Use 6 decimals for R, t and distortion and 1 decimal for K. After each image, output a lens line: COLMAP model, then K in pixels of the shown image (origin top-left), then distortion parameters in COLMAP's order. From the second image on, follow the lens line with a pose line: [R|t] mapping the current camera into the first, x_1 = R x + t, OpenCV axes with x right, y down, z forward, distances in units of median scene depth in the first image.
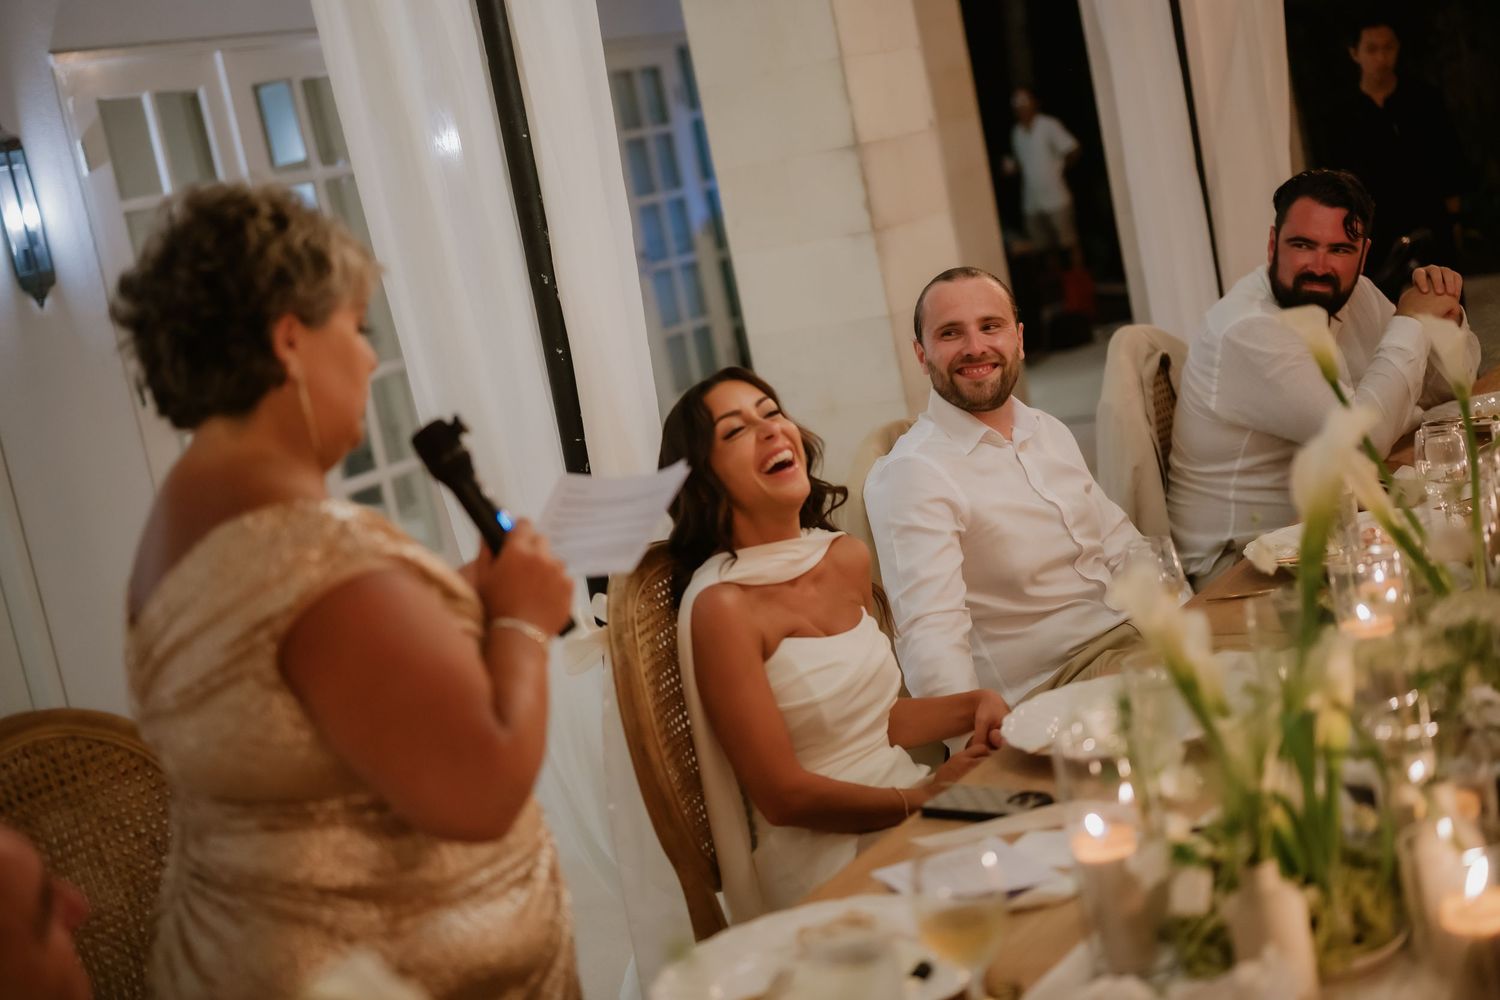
lens RADIAL K [[2159.3, 0, 753.3], [0, 2159.3, 527.1], [0, 0, 1]] dist [-0.006504, 0.086610]
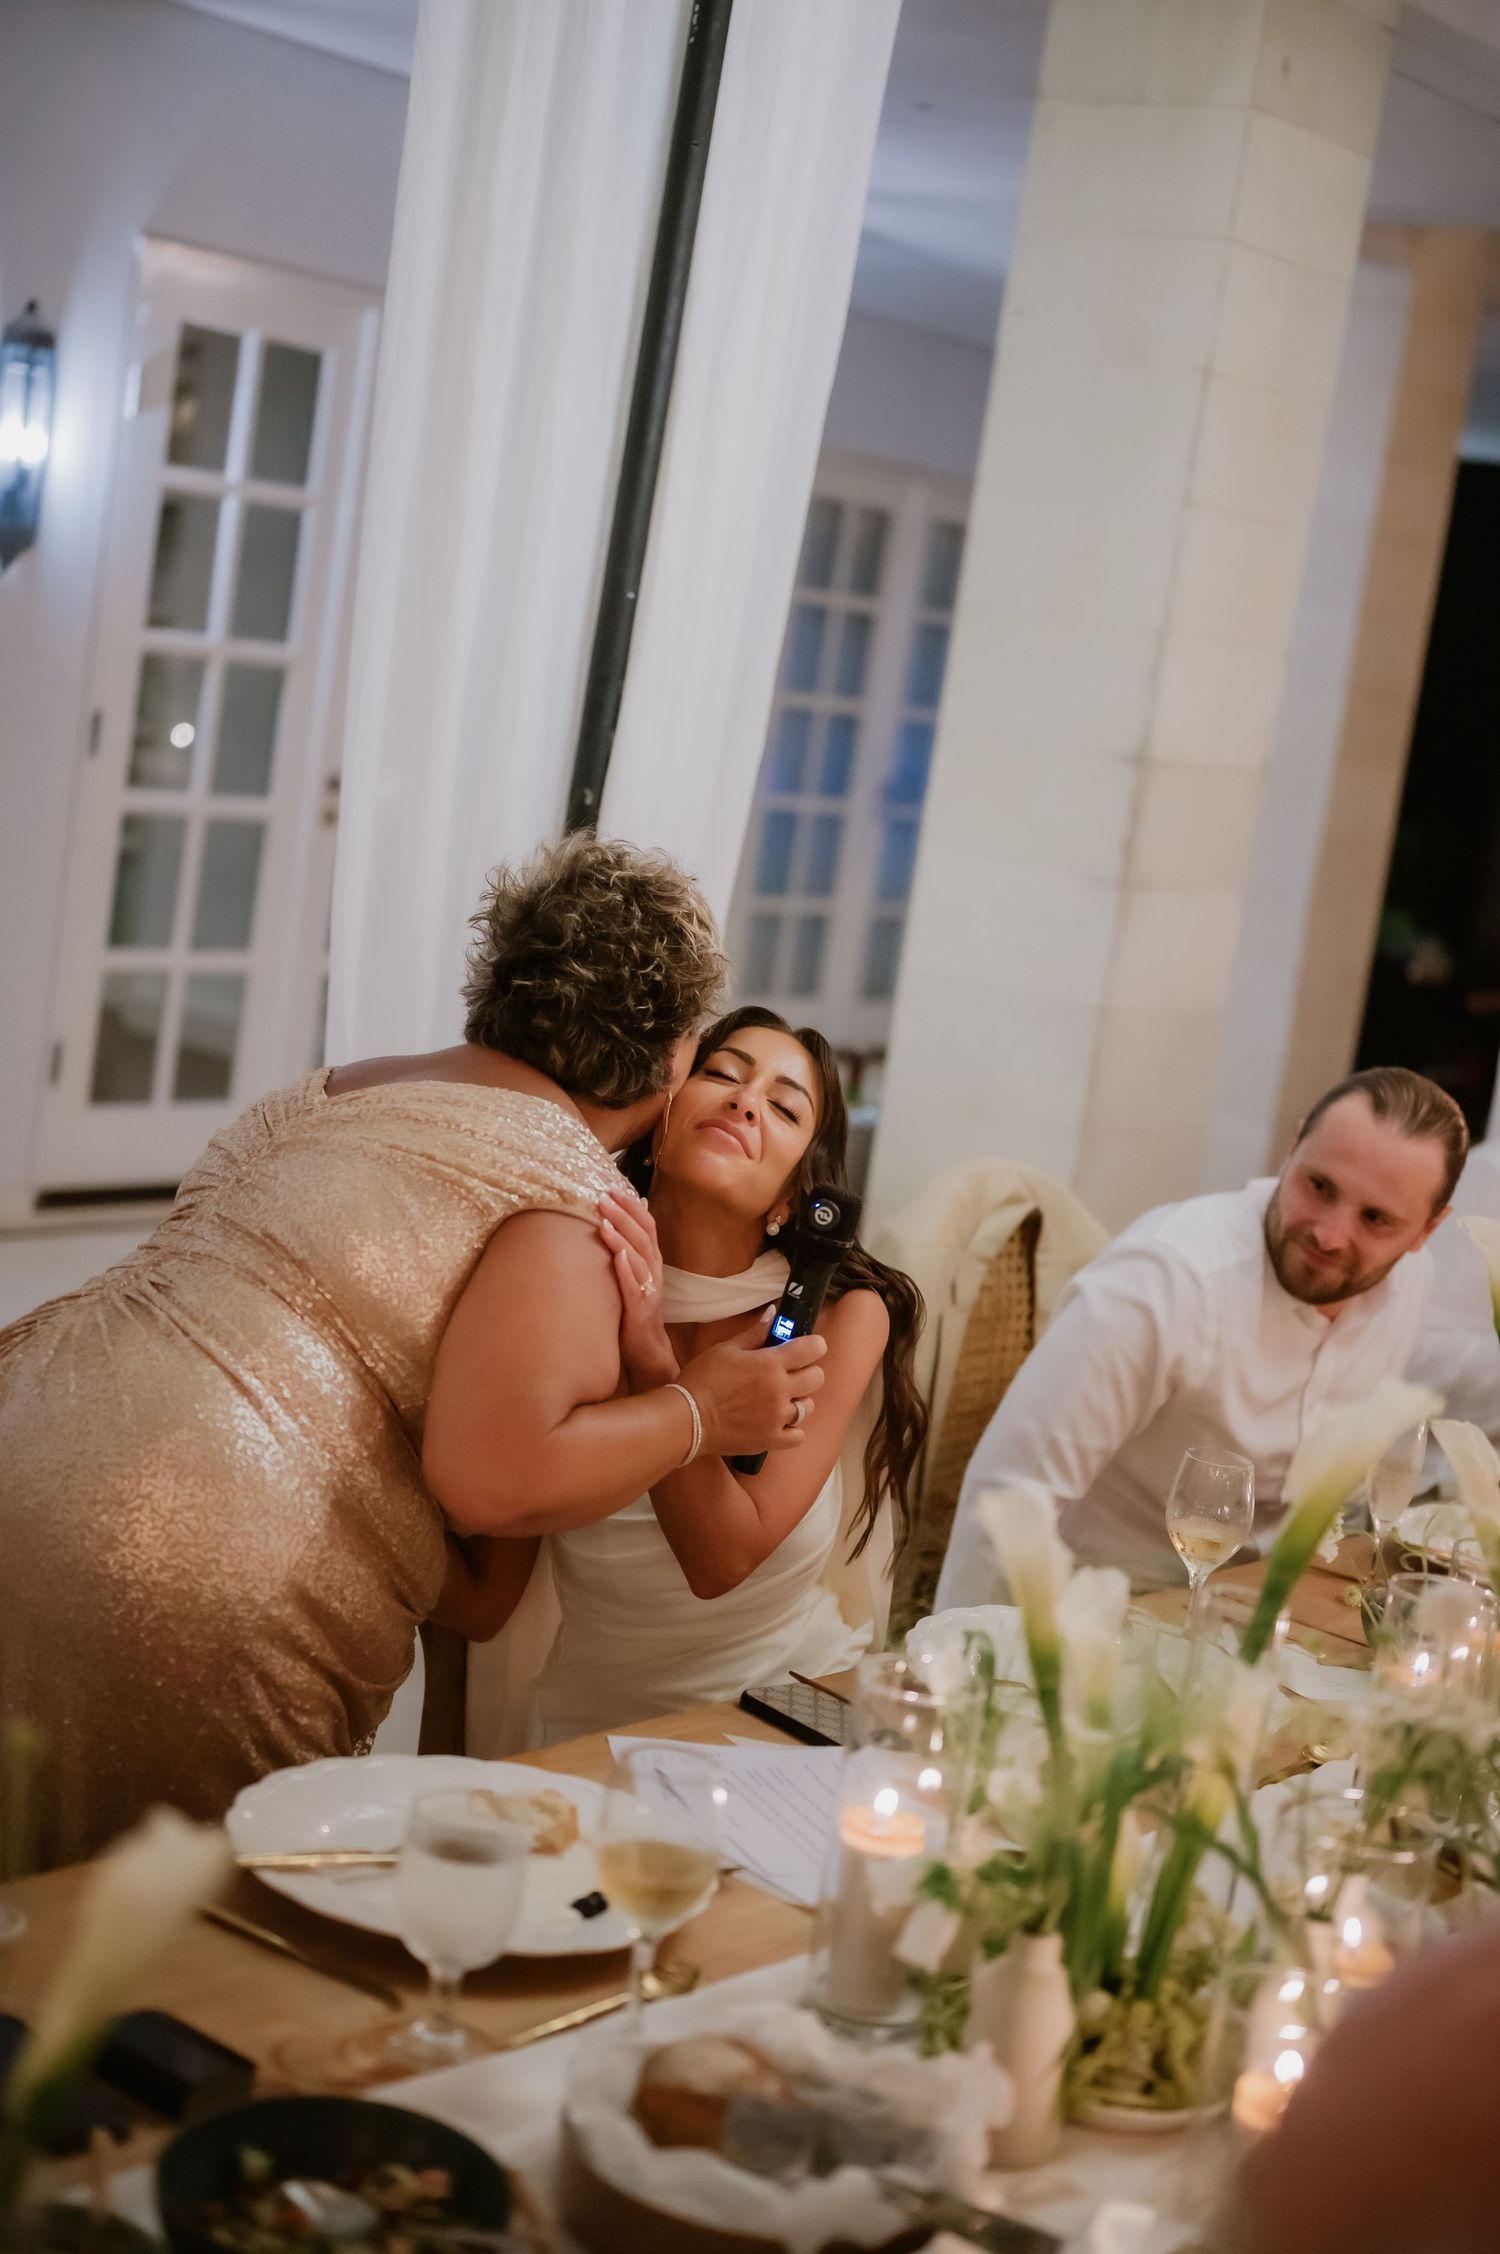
lens RADIAL K [[3242.3, 0, 750.0], [0, 3242.3, 1127.0], [0, 0, 1]] dist [-0.004052, 0.044403]
pose [[0.934696, 0.348079, -0.072002, 0.103877], [-0.349255, 0.937019, -0.004044, -0.045600], [0.066060, 0.028927, 0.997396, -0.066802]]
